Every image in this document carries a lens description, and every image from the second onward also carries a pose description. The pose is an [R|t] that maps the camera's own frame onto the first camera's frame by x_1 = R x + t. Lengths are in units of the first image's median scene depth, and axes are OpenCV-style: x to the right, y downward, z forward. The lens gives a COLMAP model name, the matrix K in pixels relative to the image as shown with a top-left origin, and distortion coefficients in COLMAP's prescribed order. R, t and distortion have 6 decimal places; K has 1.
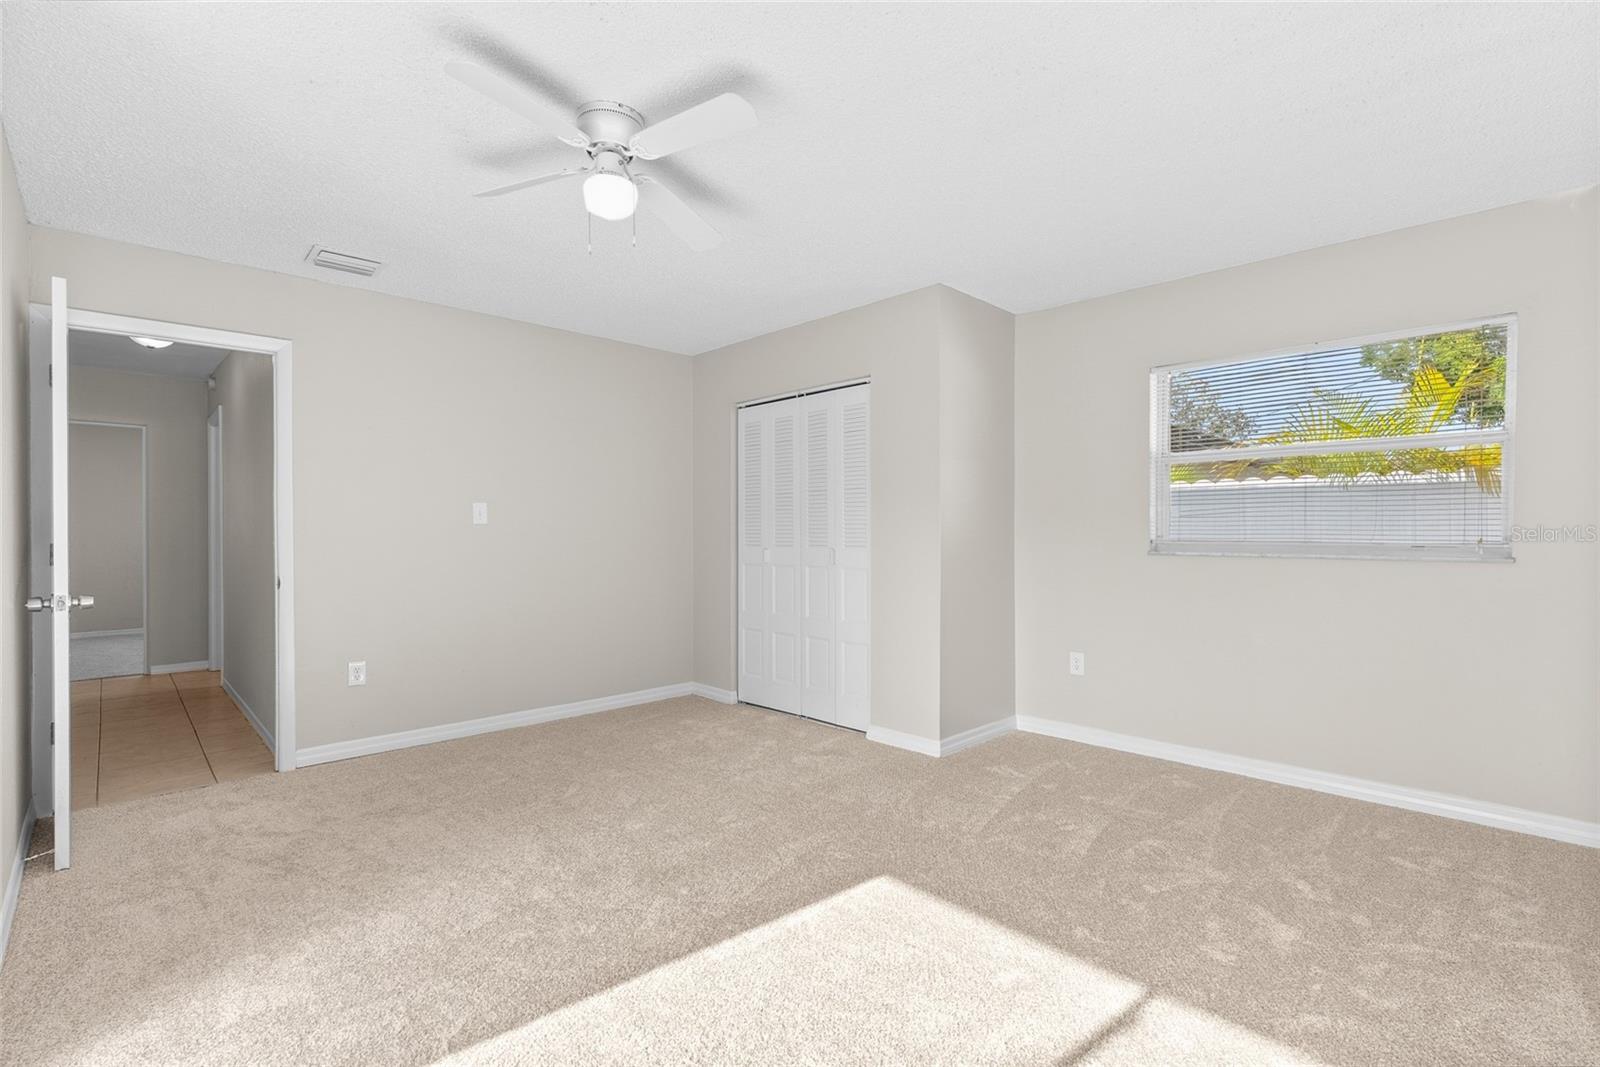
lens RADIAL K [[727.6, 0, 801.8], [0, 727.6, 532.4], [0, 0, 1]] dist [-0.003116, 0.001284]
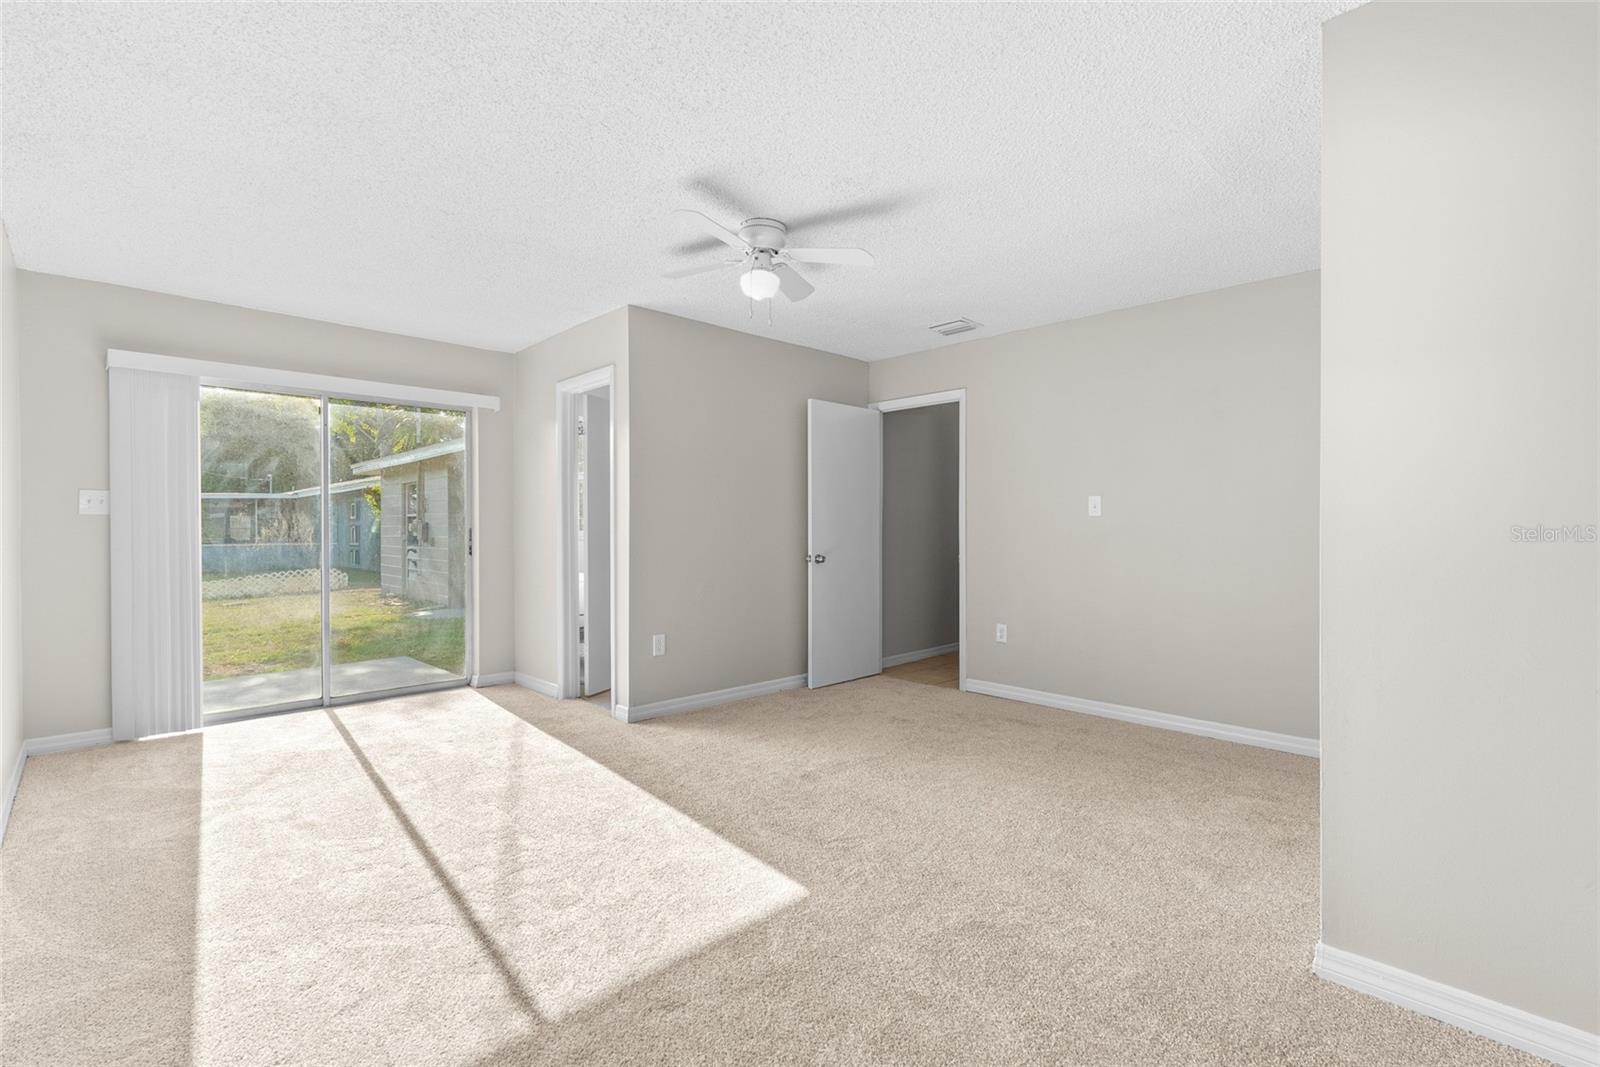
lens RADIAL K [[727.6, 0, 799.4], [0, 727.6, 530.1], [0, 0, 1]] dist [-0.003116, 0.001284]
pose [[-0.000022, 0.009695, -0.999953, 0.713687], [0.002257, 0.999950, 0.009695, -0.002651], [0.999997, -0.002257, -0.000044, 0.674750]]
